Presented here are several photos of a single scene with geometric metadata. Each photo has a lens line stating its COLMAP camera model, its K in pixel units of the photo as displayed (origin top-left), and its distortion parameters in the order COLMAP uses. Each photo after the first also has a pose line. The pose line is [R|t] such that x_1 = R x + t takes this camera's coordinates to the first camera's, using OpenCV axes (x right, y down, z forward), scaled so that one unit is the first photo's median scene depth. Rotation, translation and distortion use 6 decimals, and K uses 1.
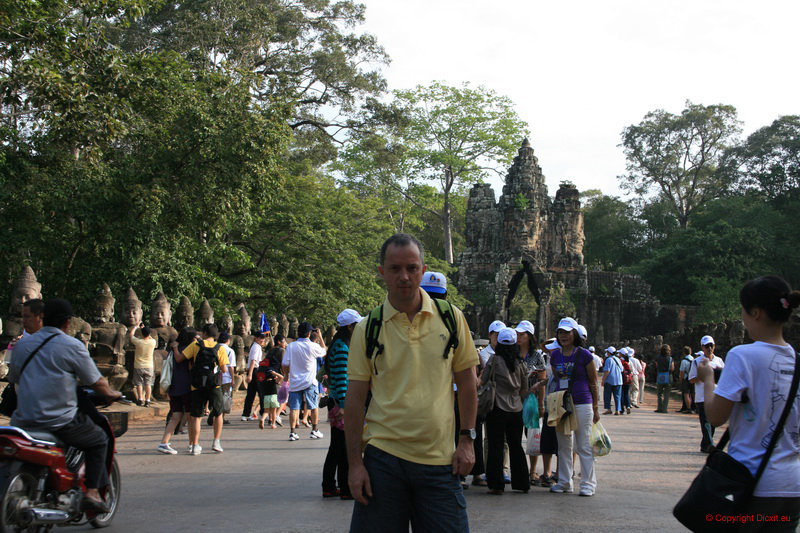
lens RADIAL K [[1292.9, 0, 402.4], [0, 1292.9, 262.8], [0, 0, 1]] dist [-0.012614, 0.000000]
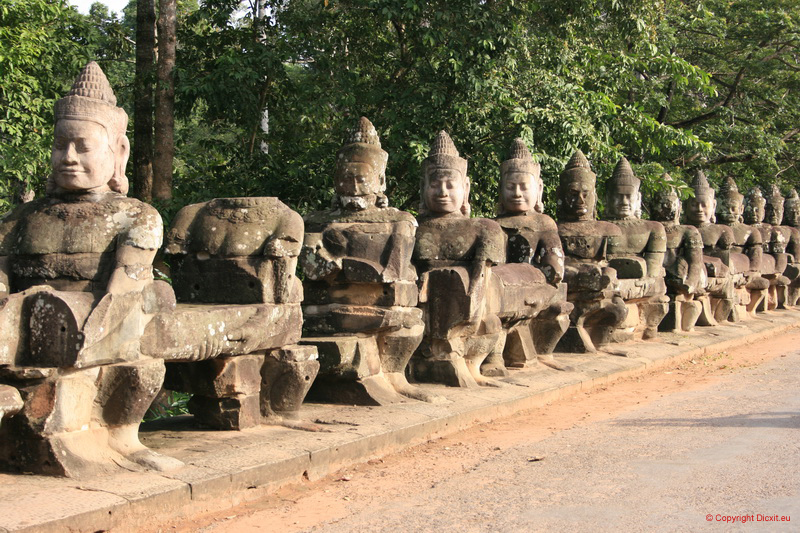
lens RADIAL K [[1476.7, 0, 402.5], [0, 1476.7, 267.3], [0, 0, 1]] dist [0.009082, 0.000000]
pose [[0.946755, -0.012159, -0.321727, -0.047972], [0.040908, 0.995731, 0.082748, 0.019914], [0.319347, -0.091504, 0.943210, 0.421627]]
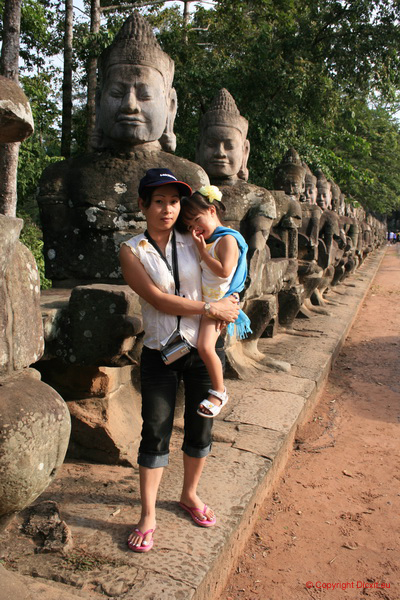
lens RADIAL K [[650.3, 0, 202.4], [0, 650.3, 302.1], [0, 0, 1]] dist [-0.055715, 0.000000]
pose [[0.985709, 0.013186, -0.167938, -0.170580], [0.016846, 0.984217, 0.176160, 0.028300], [0.167611, -0.176472, 0.969930, 0.490189]]
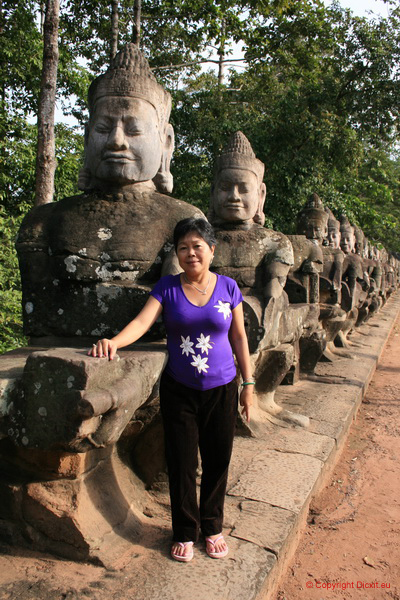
lens RADIAL K [[582.4, 0, 194.3], [0, 582.4, 299.9], [0, 0, 1]] dist [-0.077032, 0.000000]
pose [[0.969354, 0.007684, -0.245547, -0.168661], [0.021662, 0.992944, 0.116587, 0.028400], [0.244710, -0.118334, 0.962348, 0.516600]]
